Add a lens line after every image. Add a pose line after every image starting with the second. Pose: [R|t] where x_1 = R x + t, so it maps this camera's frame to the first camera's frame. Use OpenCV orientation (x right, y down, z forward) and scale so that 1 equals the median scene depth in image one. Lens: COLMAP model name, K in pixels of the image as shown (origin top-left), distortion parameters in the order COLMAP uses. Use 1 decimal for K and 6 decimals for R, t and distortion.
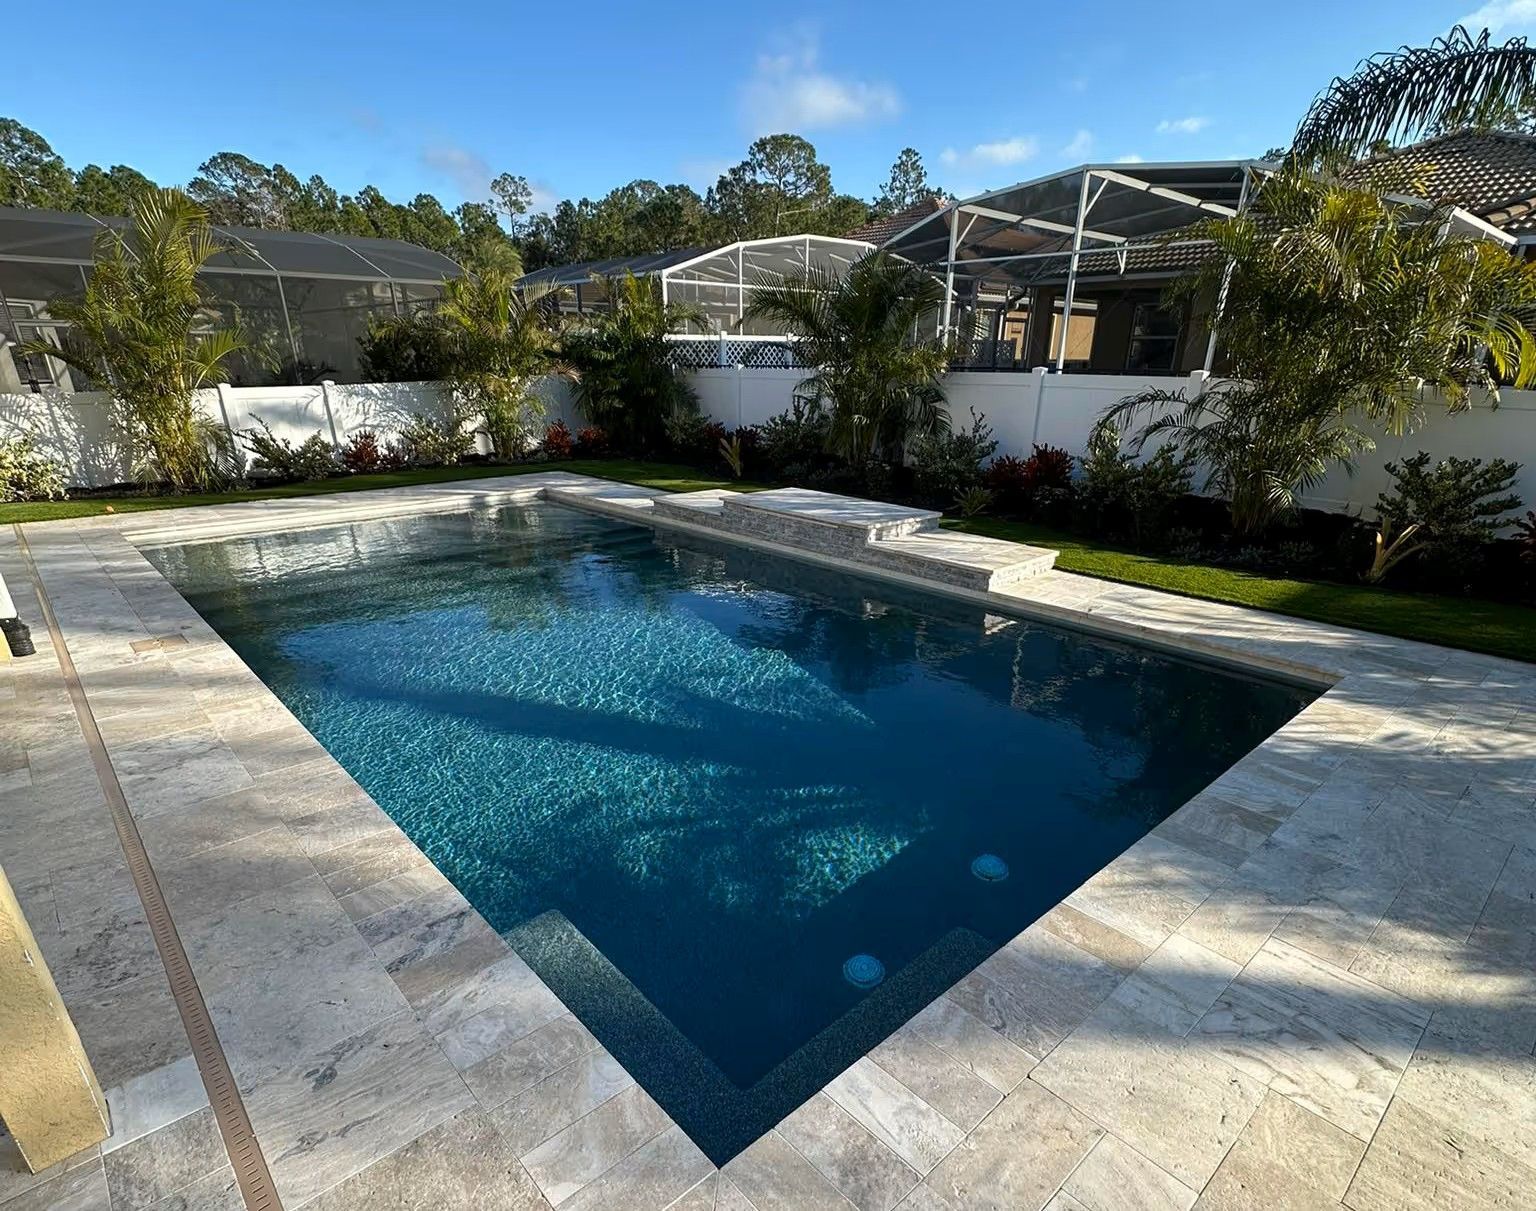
lens RADIAL K [[817.2, 0, 764.8], [0, 817.2, 714.4], [0, 0, 1]] dist [-0.013580, 0.000581]
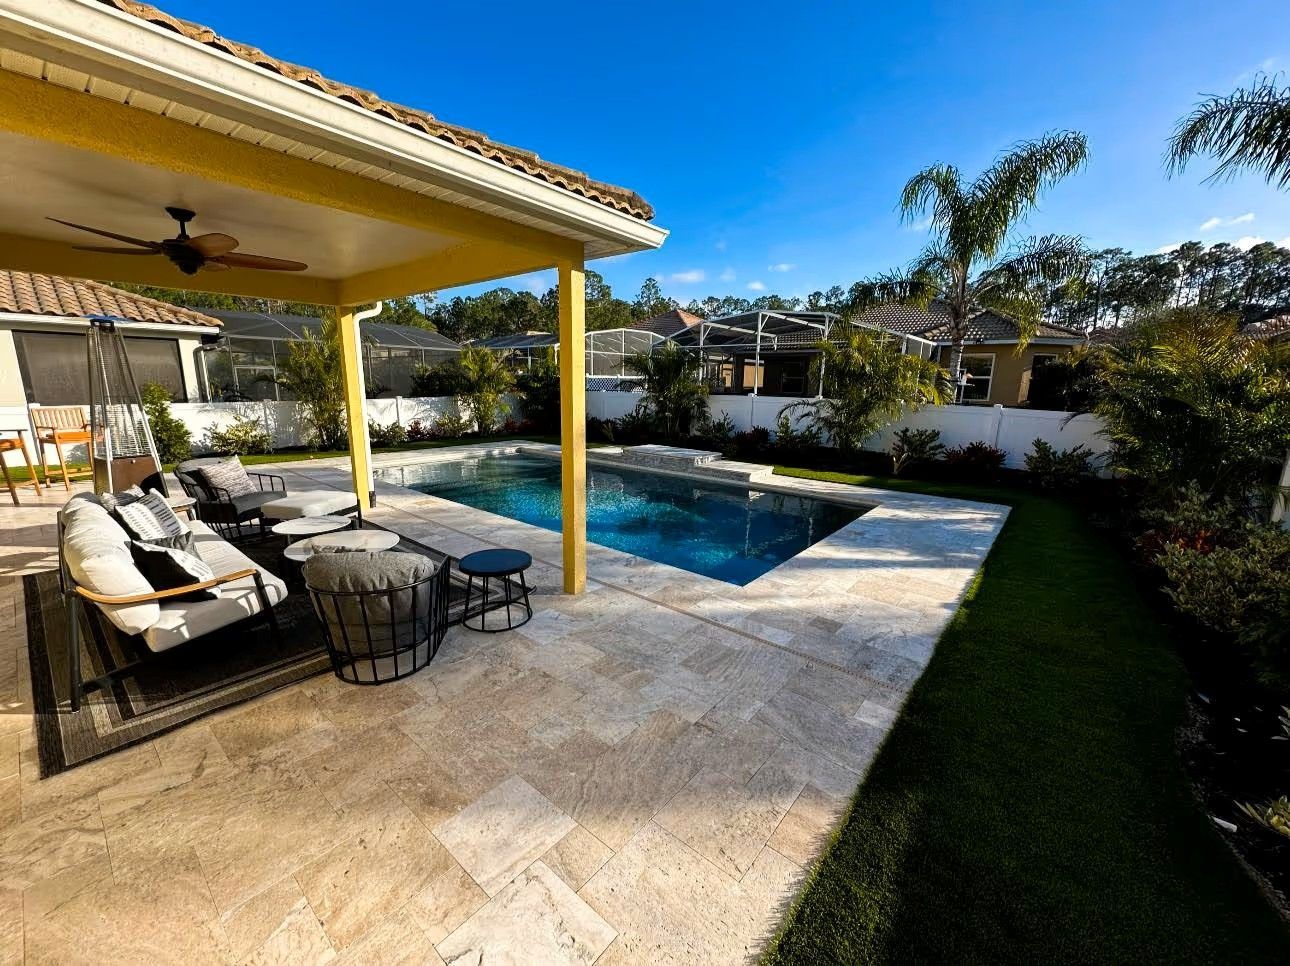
lens RADIAL K [[516.0, 0, 645.0], [0, 516.0, 483.0], [0, 0, 1]] dist [-0.031779, 0.000003]
pose [[0.988902, -0.016592, 0.147640, -0.157242], [0.048324, 0.975630, -0.214036, 0.100318], [-0.140490, 0.218795, 0.965604, -0.263009]]
